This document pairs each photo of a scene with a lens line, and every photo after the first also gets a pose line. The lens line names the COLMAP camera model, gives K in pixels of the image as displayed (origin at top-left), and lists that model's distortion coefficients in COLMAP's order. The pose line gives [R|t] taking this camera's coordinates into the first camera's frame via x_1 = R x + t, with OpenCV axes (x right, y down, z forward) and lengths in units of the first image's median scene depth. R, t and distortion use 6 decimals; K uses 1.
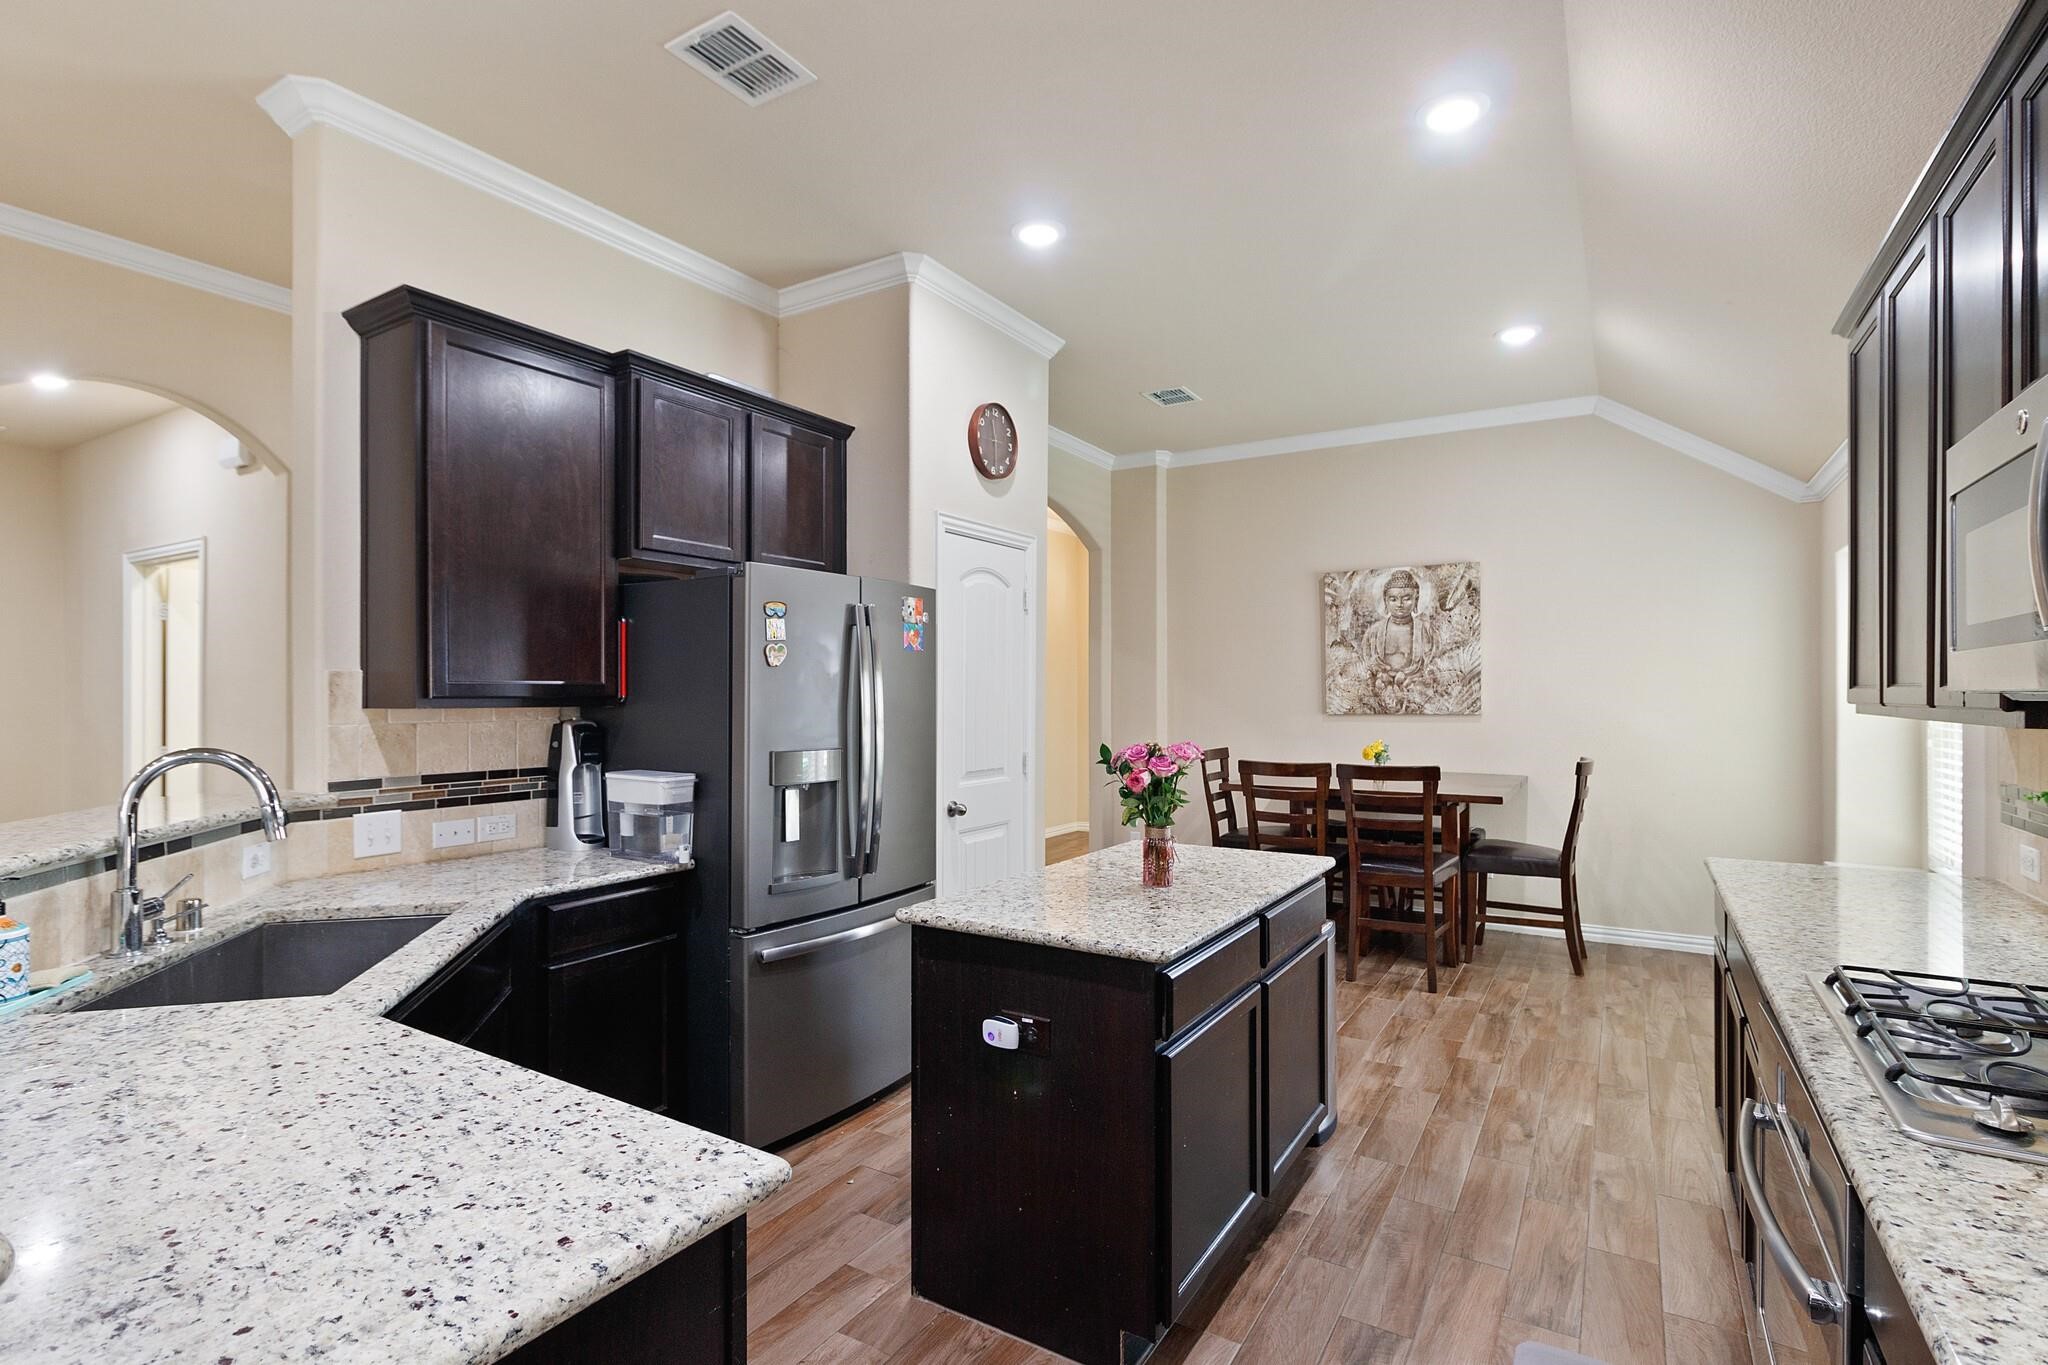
lens RADIAL K [[965.9, 0, 1036.8], [0, 965.9, 695.0], [0, 0, 1]] dist [0.001112, 0.001806]
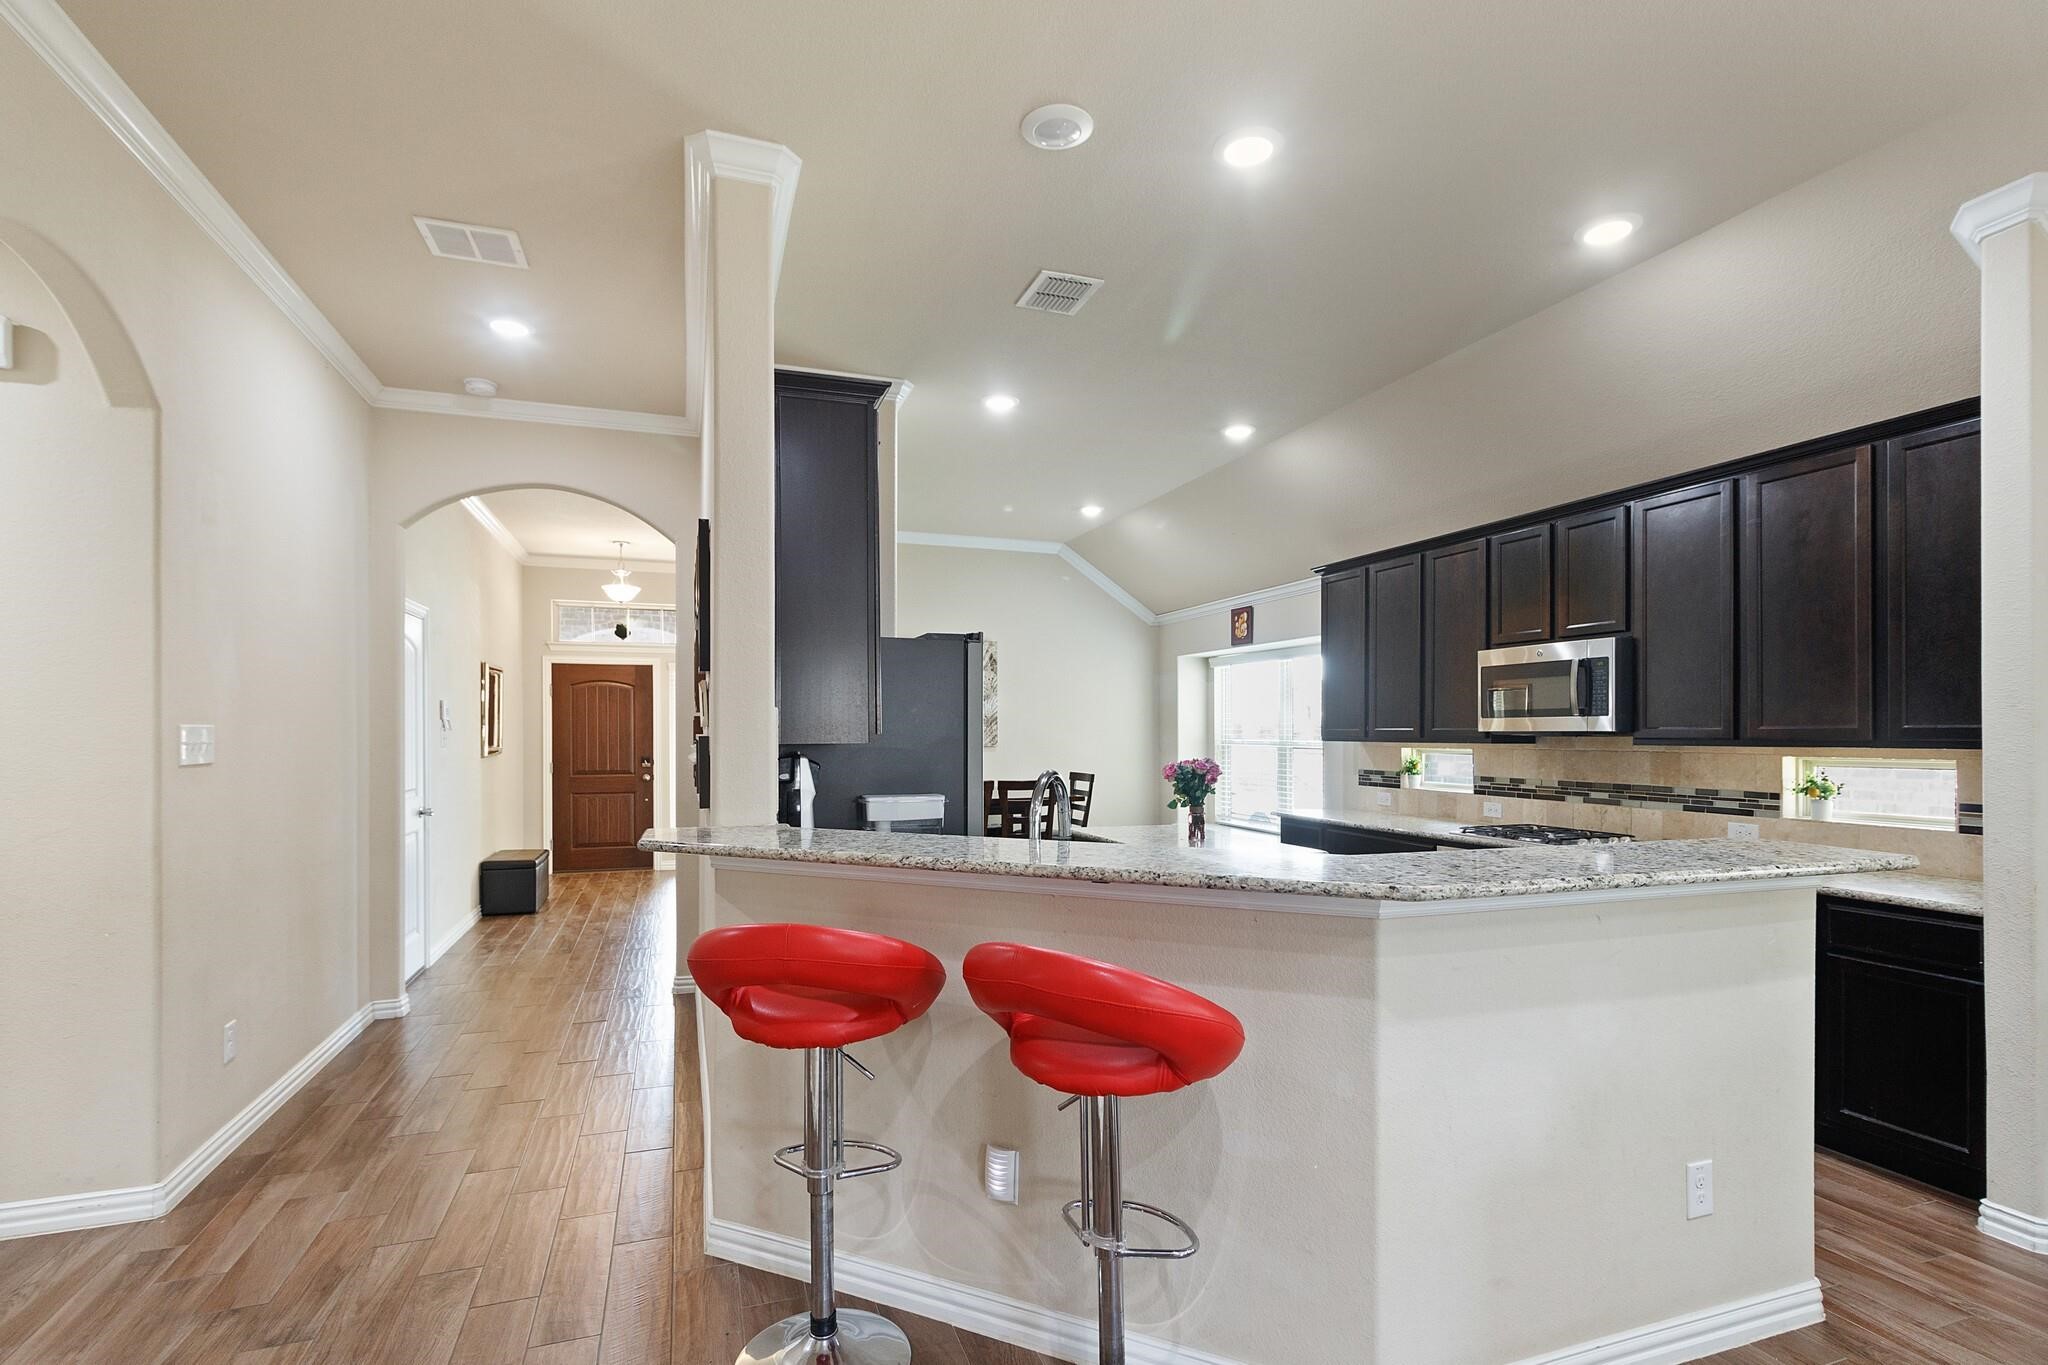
lens RADIAL K [[965.9, 0, 1023.9], [0, 965.9, 733.1], [0, 0, 1]] dist [0.001112, 0.001806]
pose [[0.631425, 0.003601, 0.775428, -0.917936], [-0.003419, 0.999992, -0.001860, 0.002984], [-0.775429, -0.001477, 0.631433, 0.070497]]
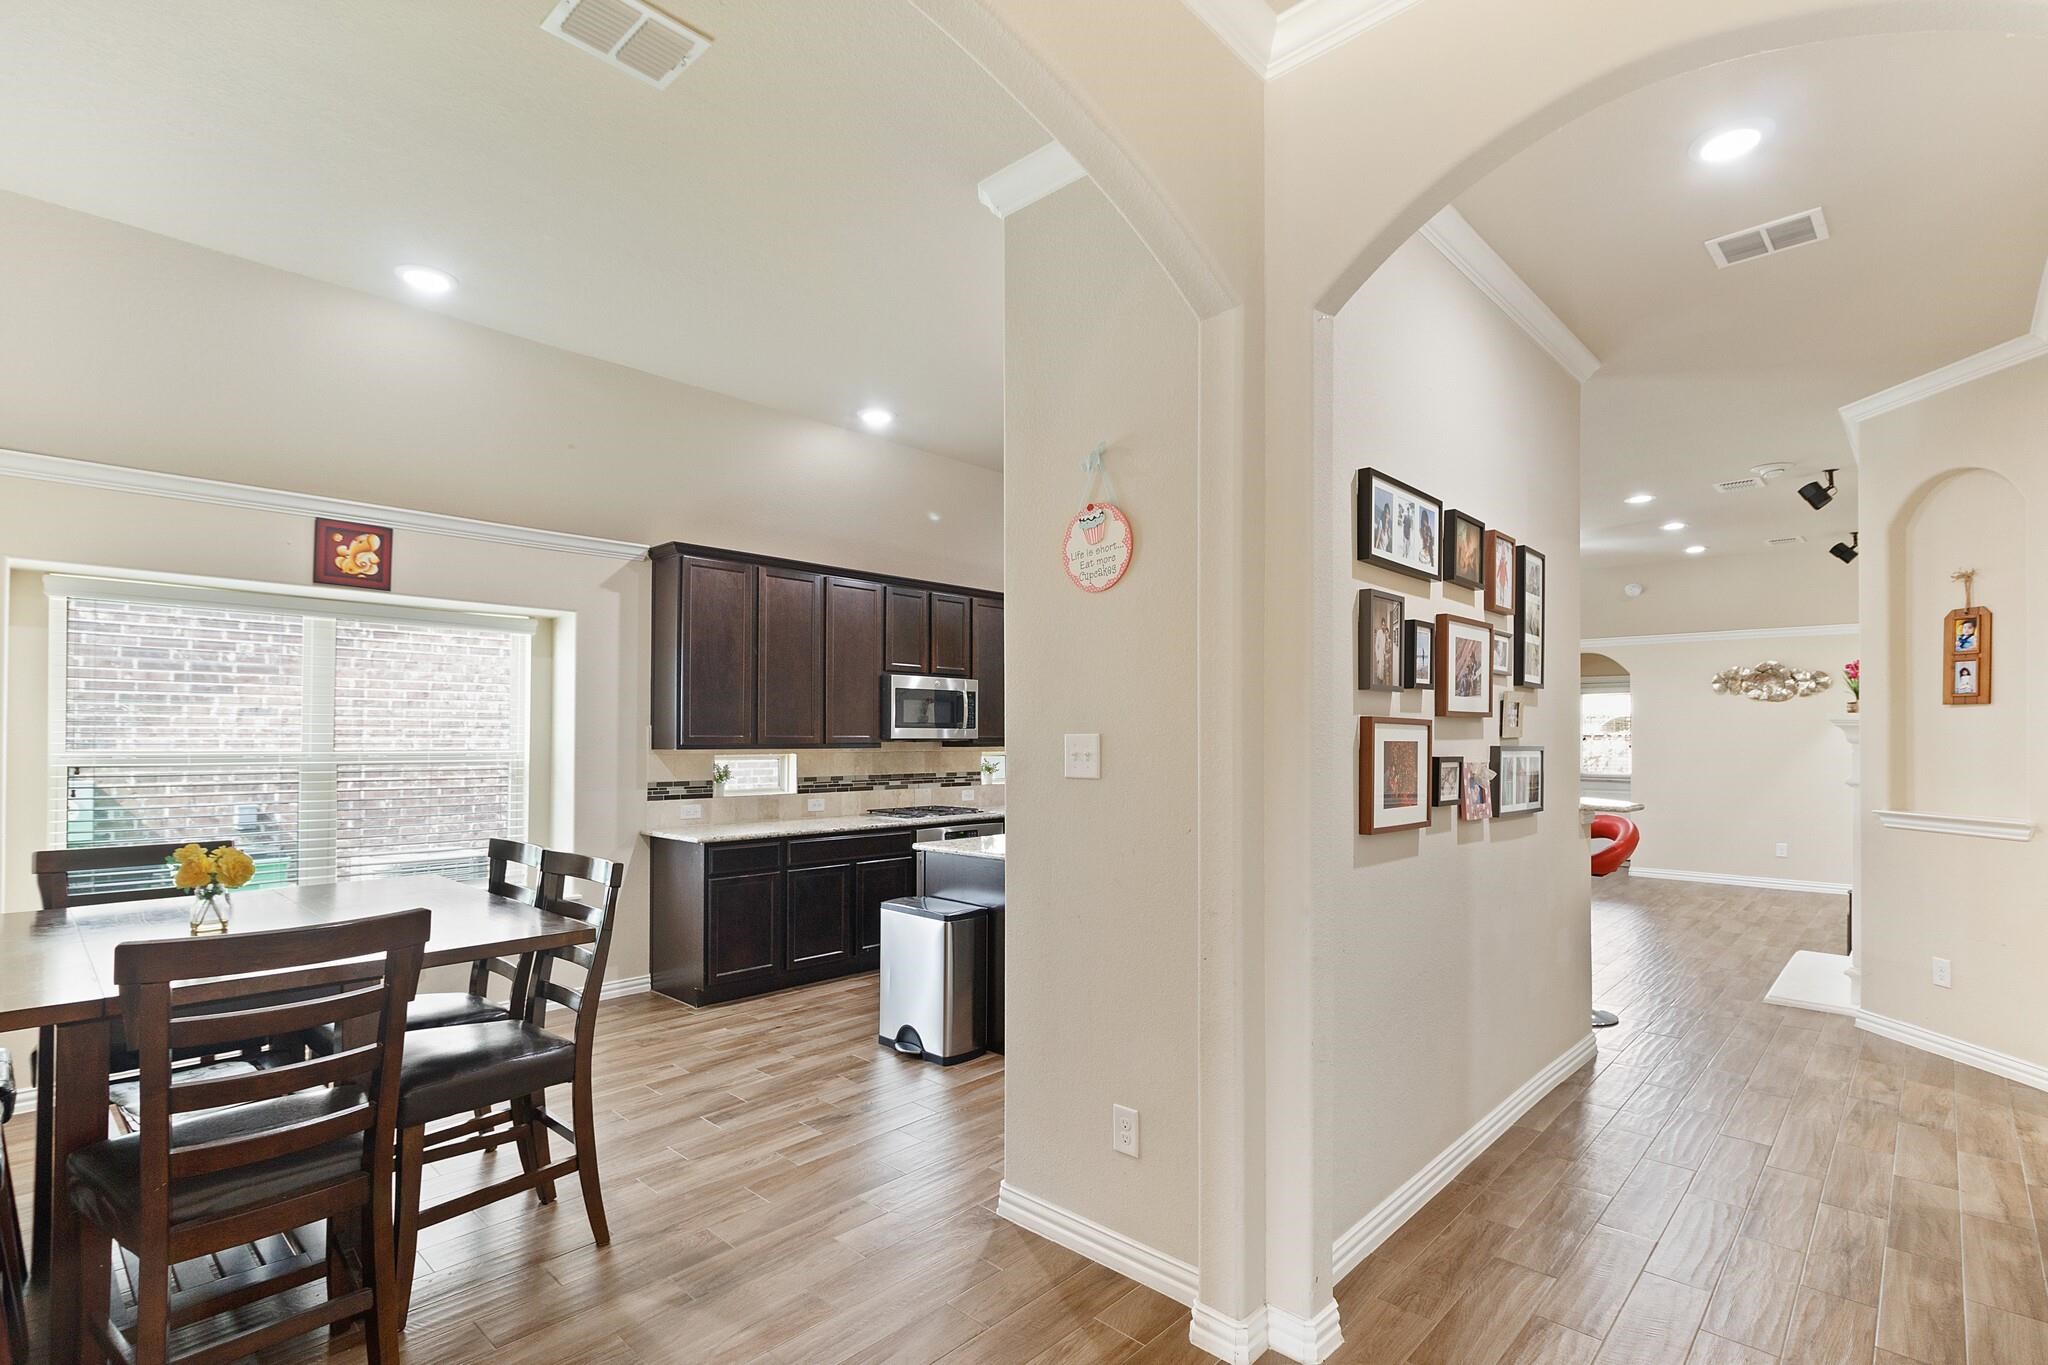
lens RADIAL K [[965.9, 0, 1018.8], [0, 965.9, 730.8], [0, 0, 1]] dist [0.001112, 0.001806]
pose [[-0.976684, 0.002815, 0.214664, -0.152919], [0.001068, 0.999965, -0.008253, -0.003047], [-0.214680, -0.007831, -0.976653, 1.842765]]
